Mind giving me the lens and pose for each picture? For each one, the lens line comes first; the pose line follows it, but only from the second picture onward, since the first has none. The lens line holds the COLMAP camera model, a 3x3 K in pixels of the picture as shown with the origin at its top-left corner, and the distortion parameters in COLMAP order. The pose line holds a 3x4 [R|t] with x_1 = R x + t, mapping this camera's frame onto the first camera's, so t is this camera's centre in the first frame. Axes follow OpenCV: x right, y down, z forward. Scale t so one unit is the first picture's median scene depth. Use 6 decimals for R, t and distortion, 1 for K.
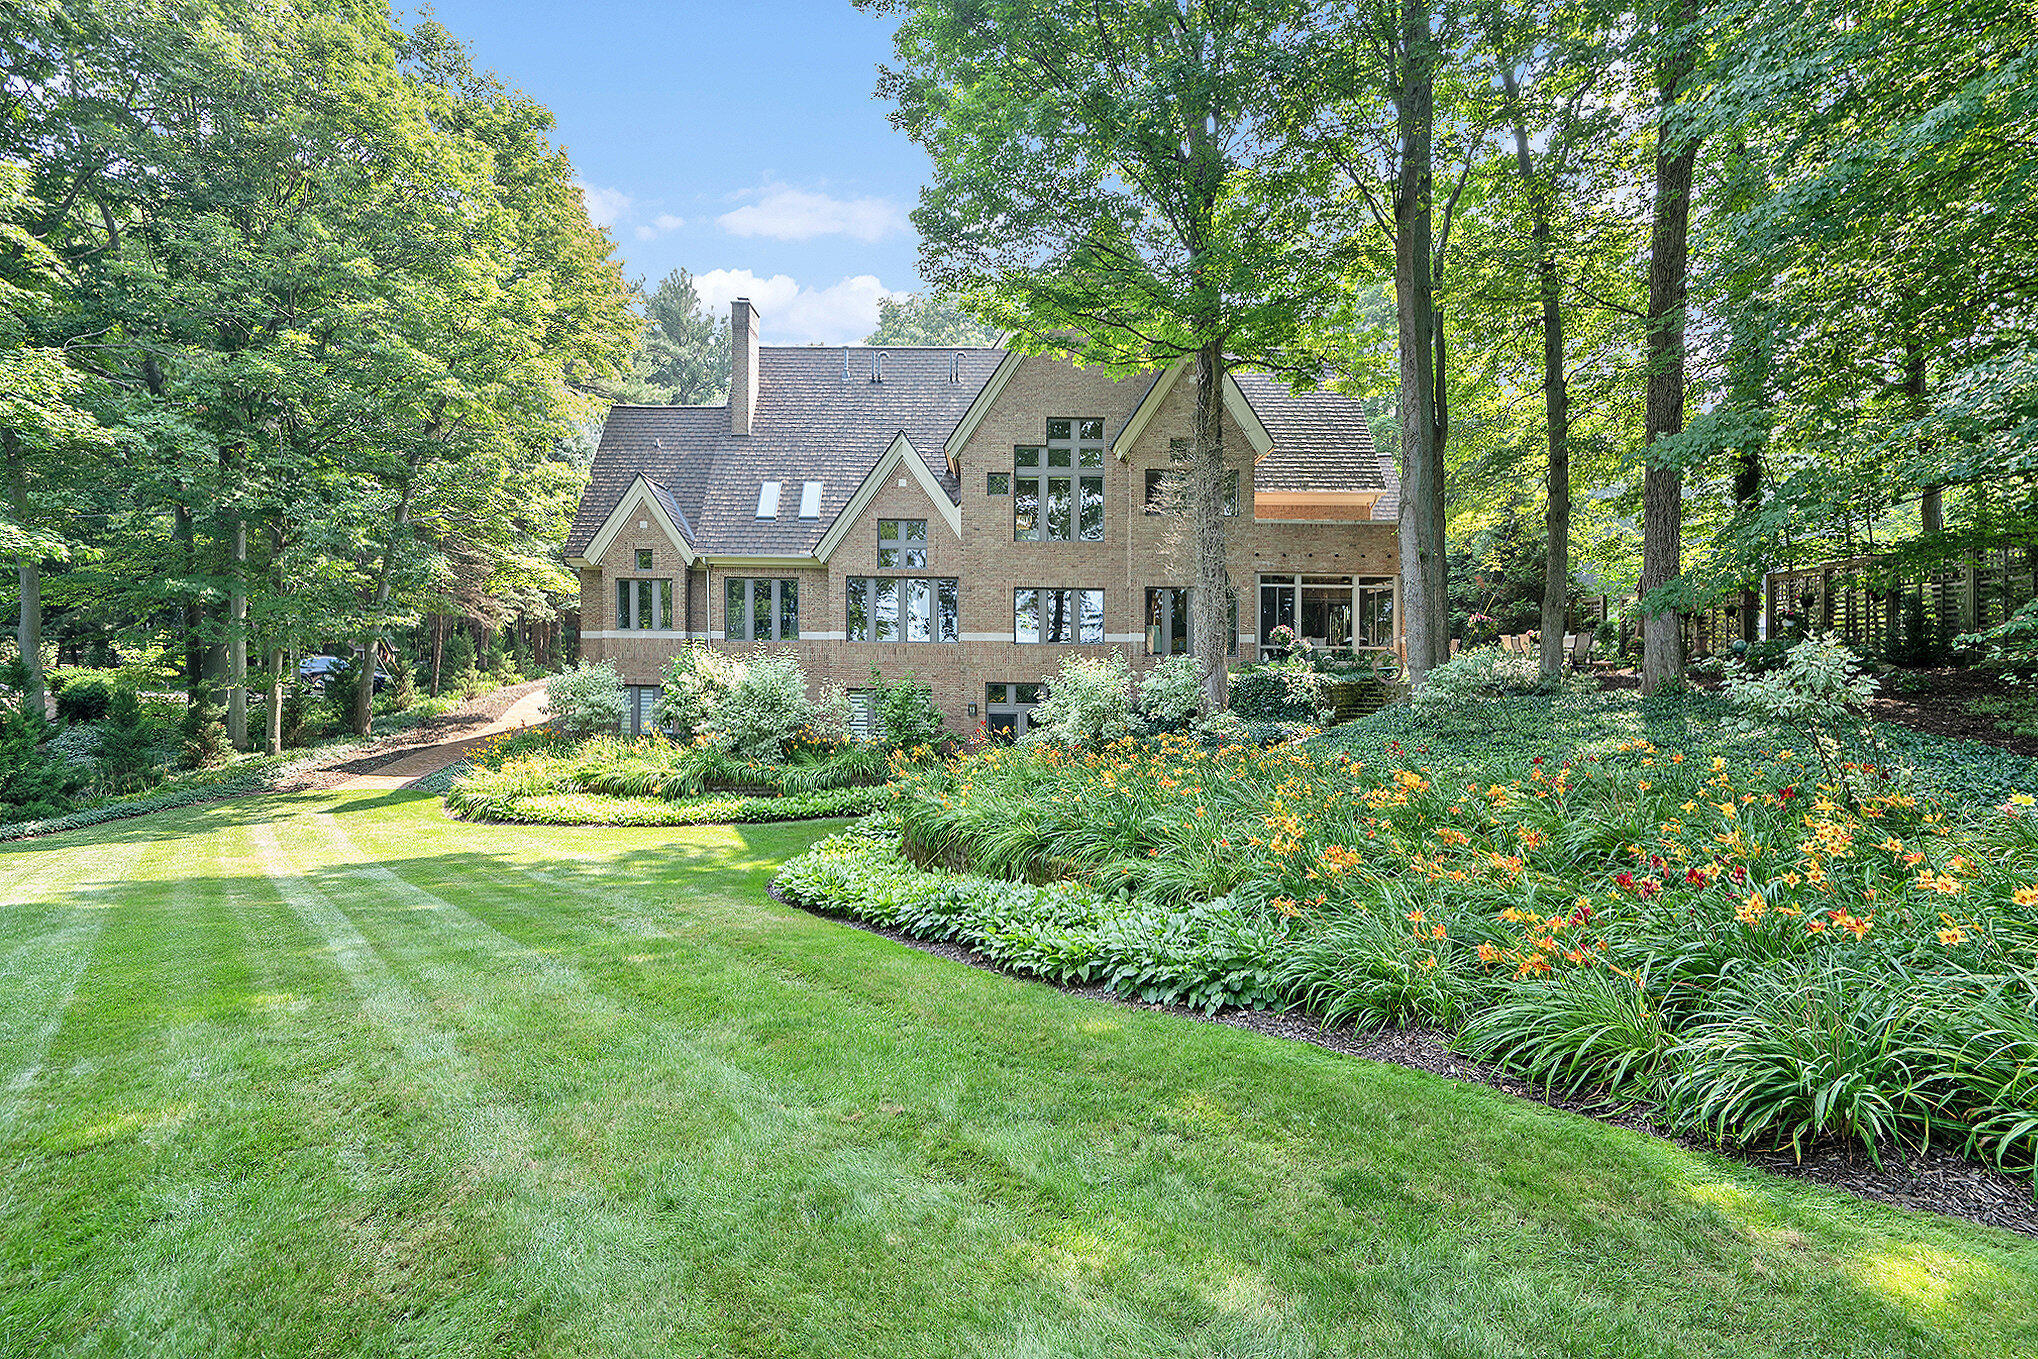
lens RADIAL K [[942.4, 0, 1019.0], [0, 942.4, 679.5], [0, 0, 1]] dist [0.000450, 0.000076]
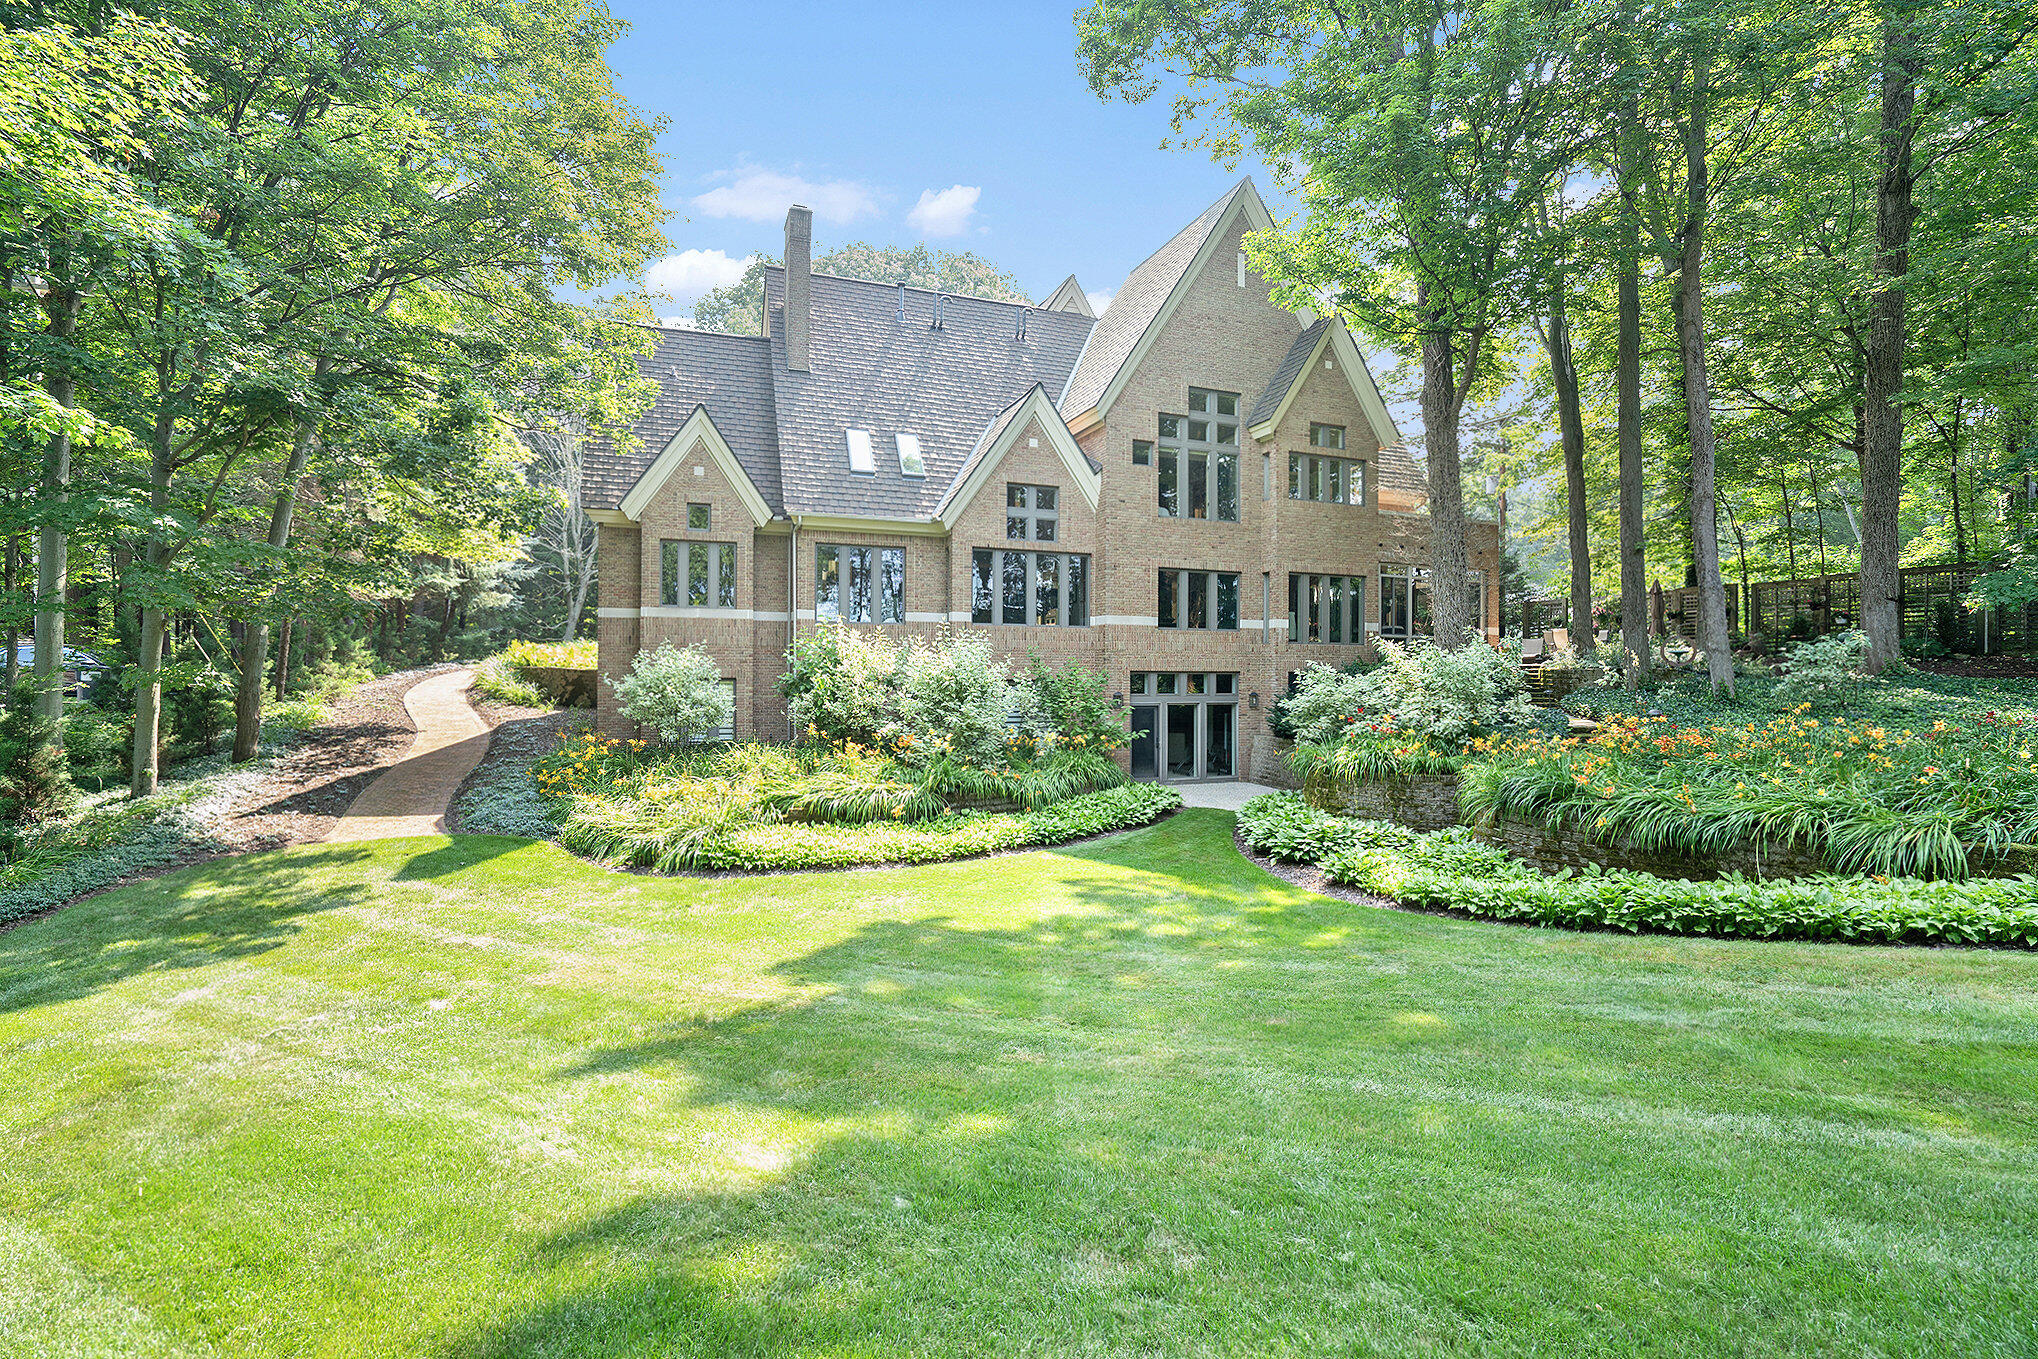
lens RADIAL K [[916.1, 0, 981.7], [0, 916.1, 672.6], [0, 0, 1]] dist [-0.045744, 0.020846]
pose [[0.932040, -0.006912, 0.362291, -0.479965], [0.008936, 0.999952, -0.003912, 0.006311], [-0.362246, 0.006883, 0.932057, 0.233386]]
